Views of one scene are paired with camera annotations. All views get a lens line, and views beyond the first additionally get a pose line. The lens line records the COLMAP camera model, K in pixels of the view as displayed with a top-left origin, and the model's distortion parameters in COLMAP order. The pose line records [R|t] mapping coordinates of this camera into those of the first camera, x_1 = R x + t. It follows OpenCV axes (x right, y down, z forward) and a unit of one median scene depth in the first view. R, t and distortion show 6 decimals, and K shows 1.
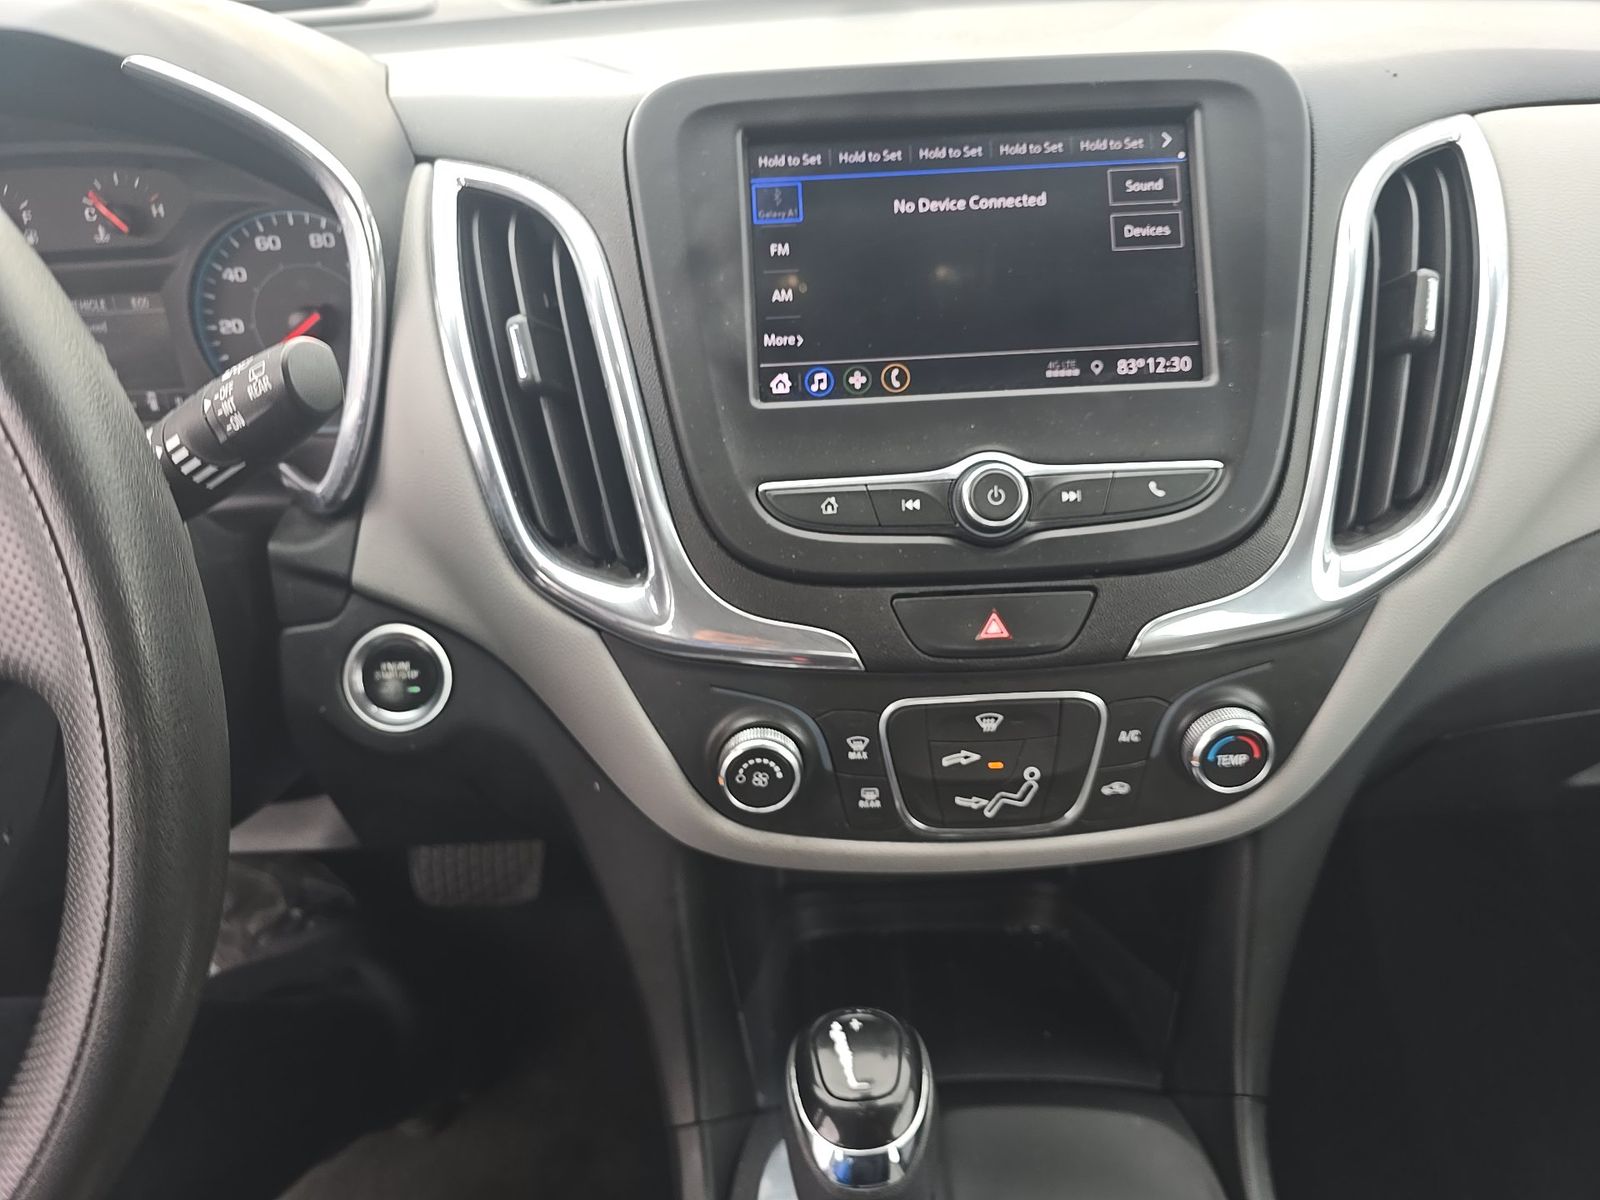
lens RADIAL K [[1075.4, 0, 810.1], [0, 1075.4, 606.6], [0, 0, 1]] dist [0.028556, -0.032441]
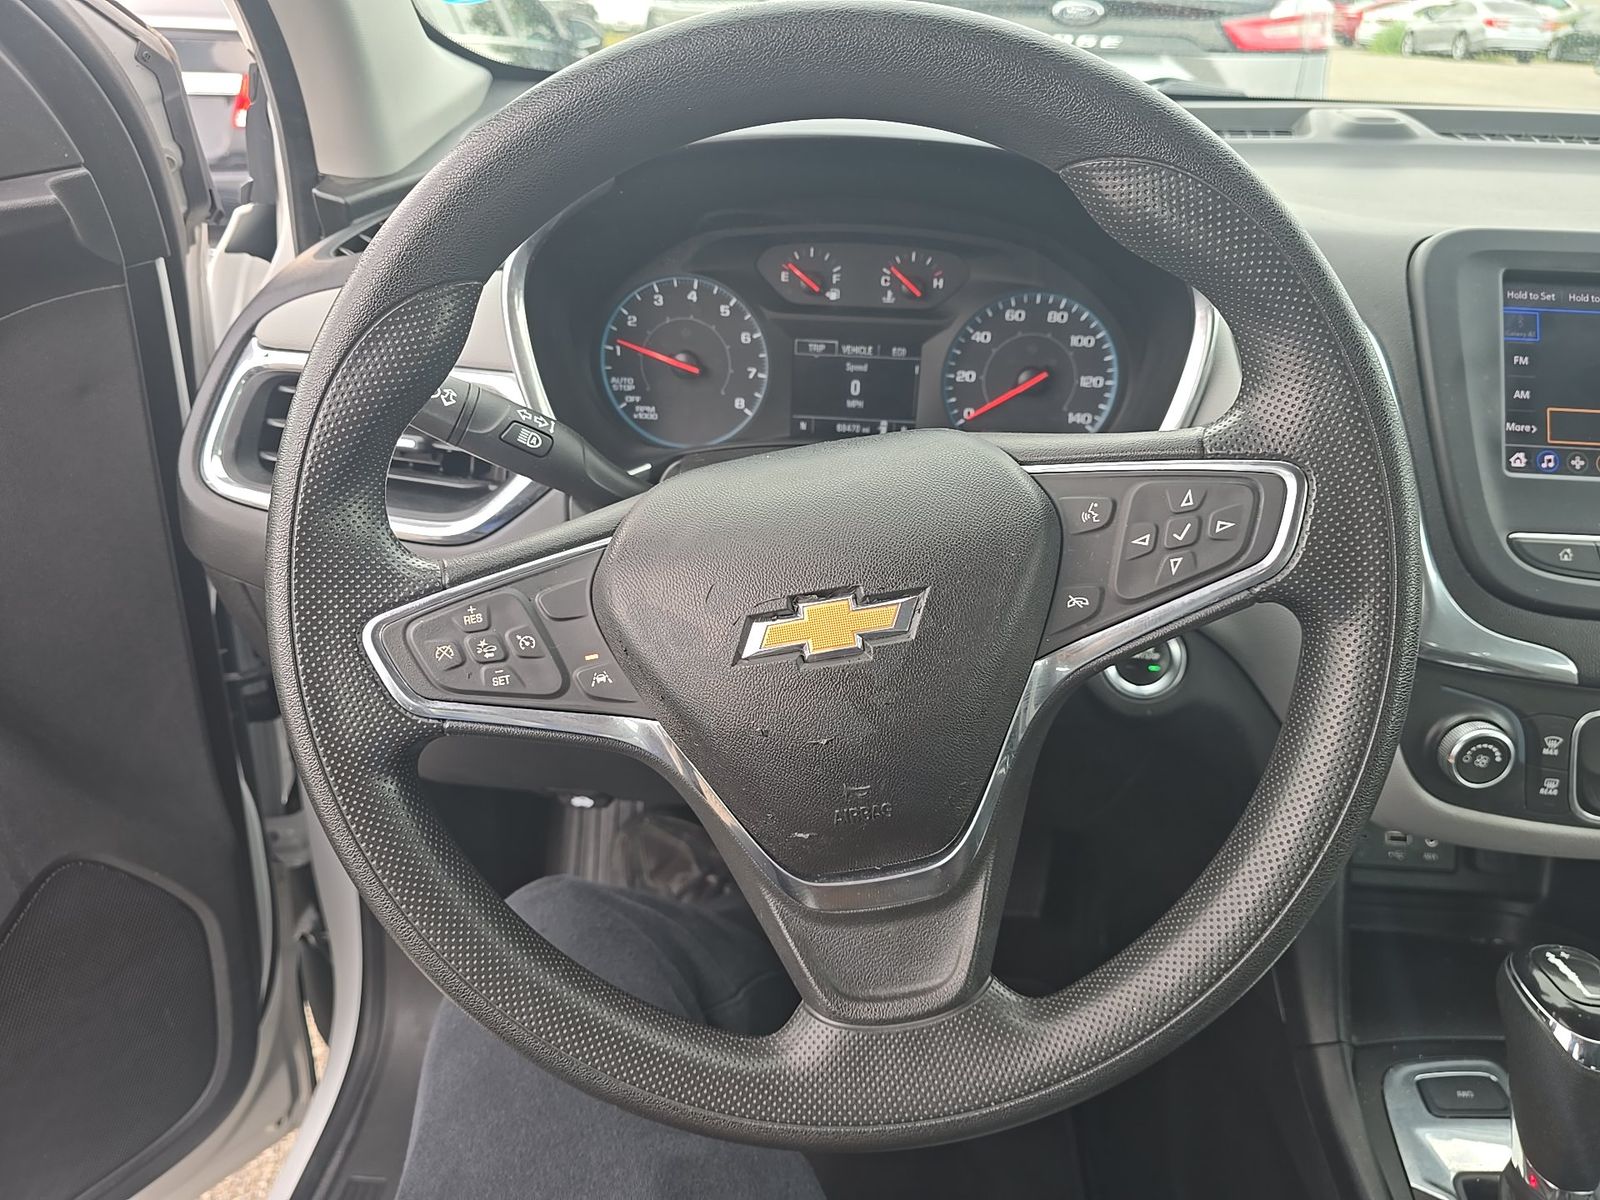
lens RADIAL K [[1075.4, 0, 790.1], [0, 1075.4, 611.9], [0, 0, 1]] dist [0.028556, -0.032441]
pose [[0.994407, 0.101182, -0.030266, -0.737701], [-0.102980, 0.992537, -0.065313, 0.133663], [0.023431, 0.068064, 0.997406, -0.279060]]
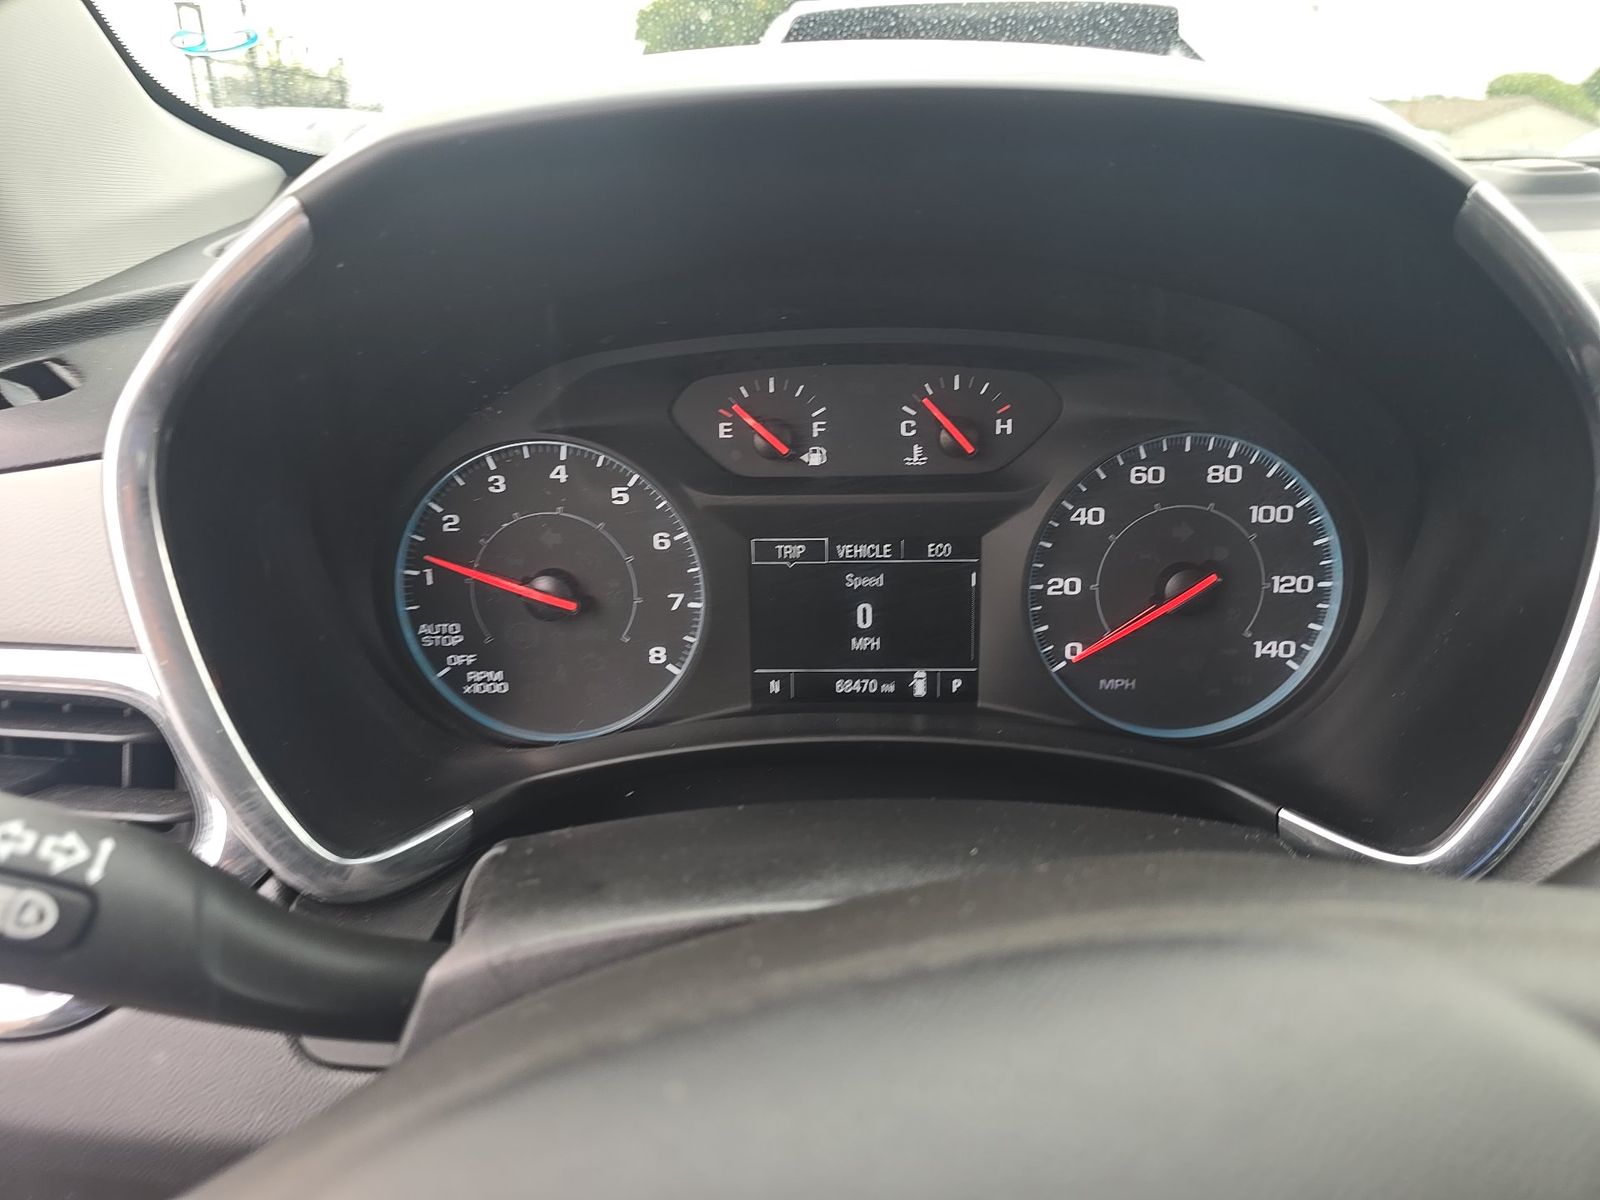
lens RADIAL K [[1075.4, 0, 794.9], [0, 1075.4, 607.2], [0, 0, 1]] dist [0.028556, -0.032441]
pose [[0.999324, 0.035852, -0.008082, -0.769645], [-0.036746, 0.978849, -0.201256, -0.107496], [0.000696, 0.201417, 0.979505, 0.347025]]
